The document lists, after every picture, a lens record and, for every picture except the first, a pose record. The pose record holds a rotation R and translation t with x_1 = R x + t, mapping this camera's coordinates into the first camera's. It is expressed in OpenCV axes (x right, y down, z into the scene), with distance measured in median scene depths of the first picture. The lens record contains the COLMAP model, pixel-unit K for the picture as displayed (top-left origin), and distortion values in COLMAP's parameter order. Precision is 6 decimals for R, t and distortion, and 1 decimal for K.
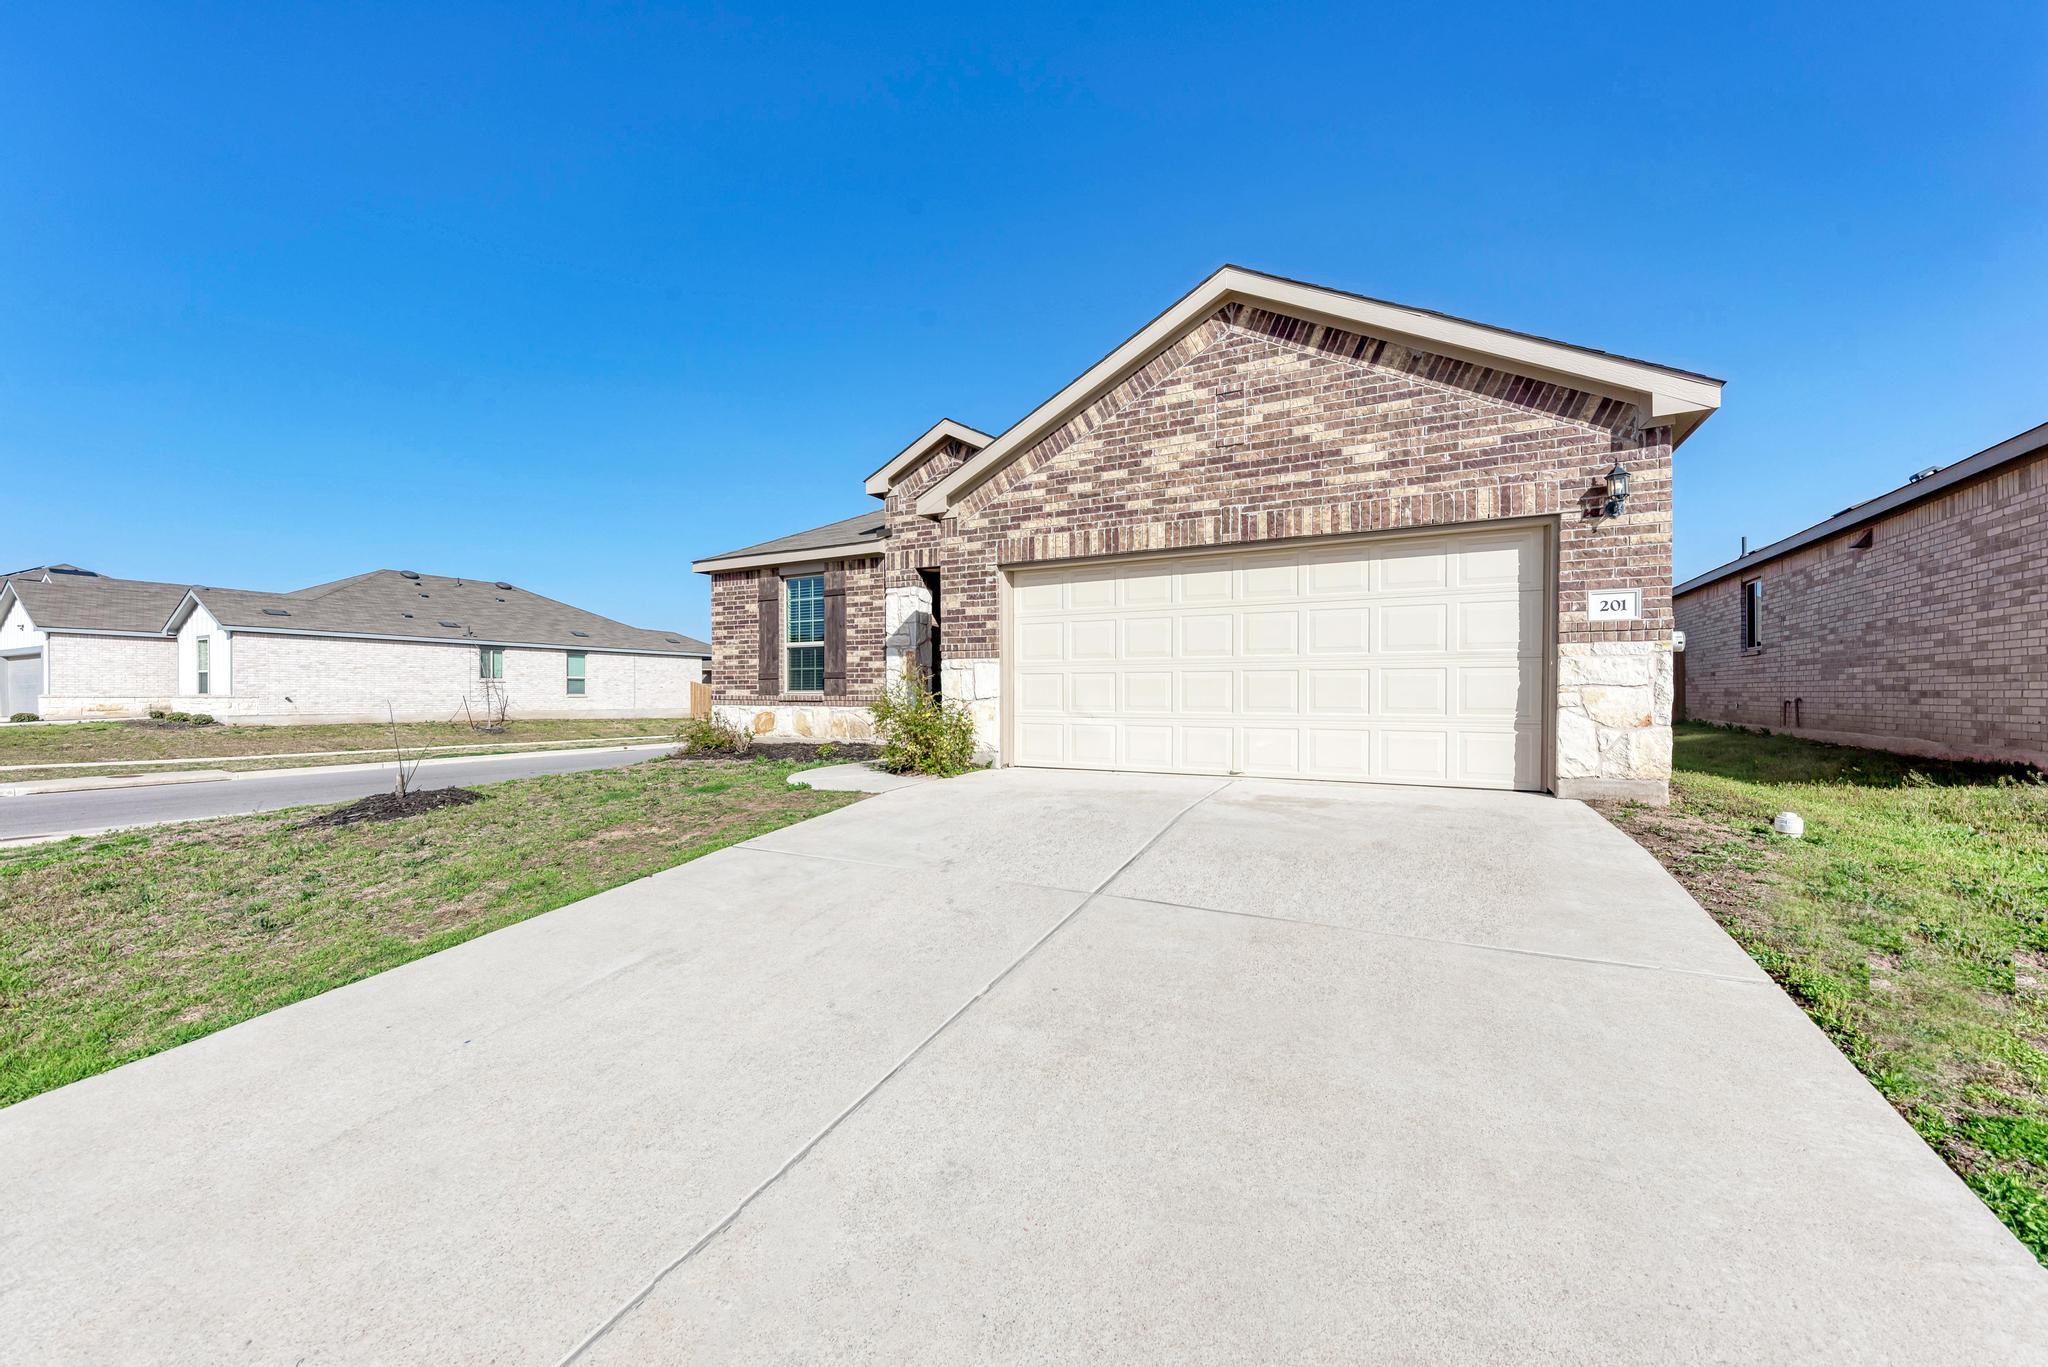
lens RADIAL K [[798.8, 0, 1019.4], [0, 798.8, 691.0], [0, 0, 1]] dist [-0.000373, 0.000002]
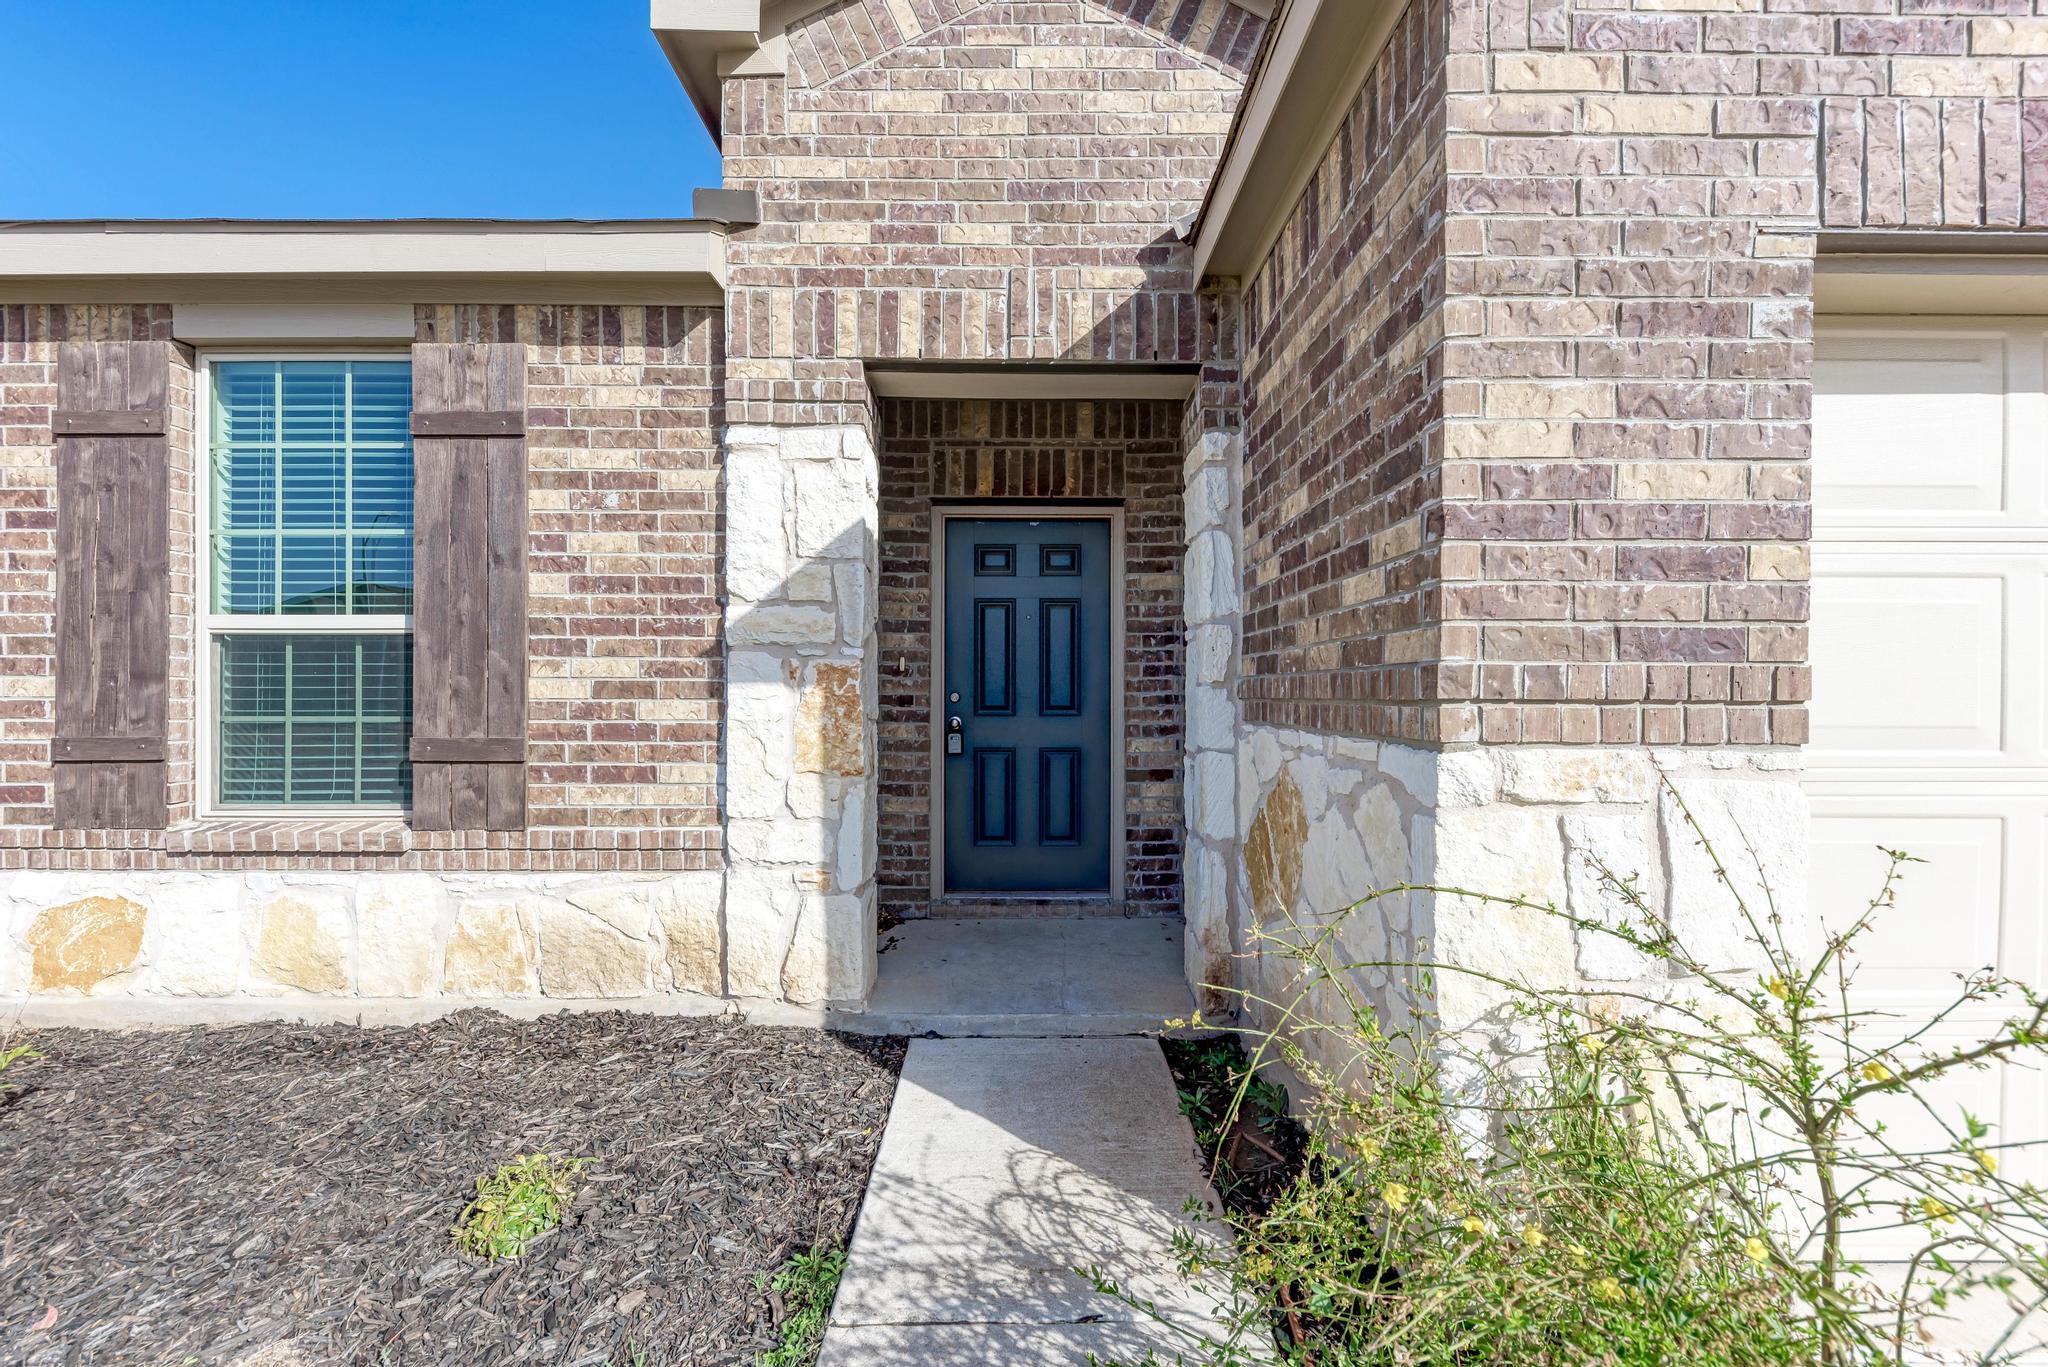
lens RADIAL K [[843.6, 0, 1031.5], [0, 843.6, 689.3], [0, 0, 1]] dist [0.000814, -0.000871]
pose [[0.876066, 0.003495, 0.482179, -0.207734], [-0.004247, 0.999991, 0.000469, -0.040933], [-0.482173, -0.002458, 0.876072, 0.692101]]
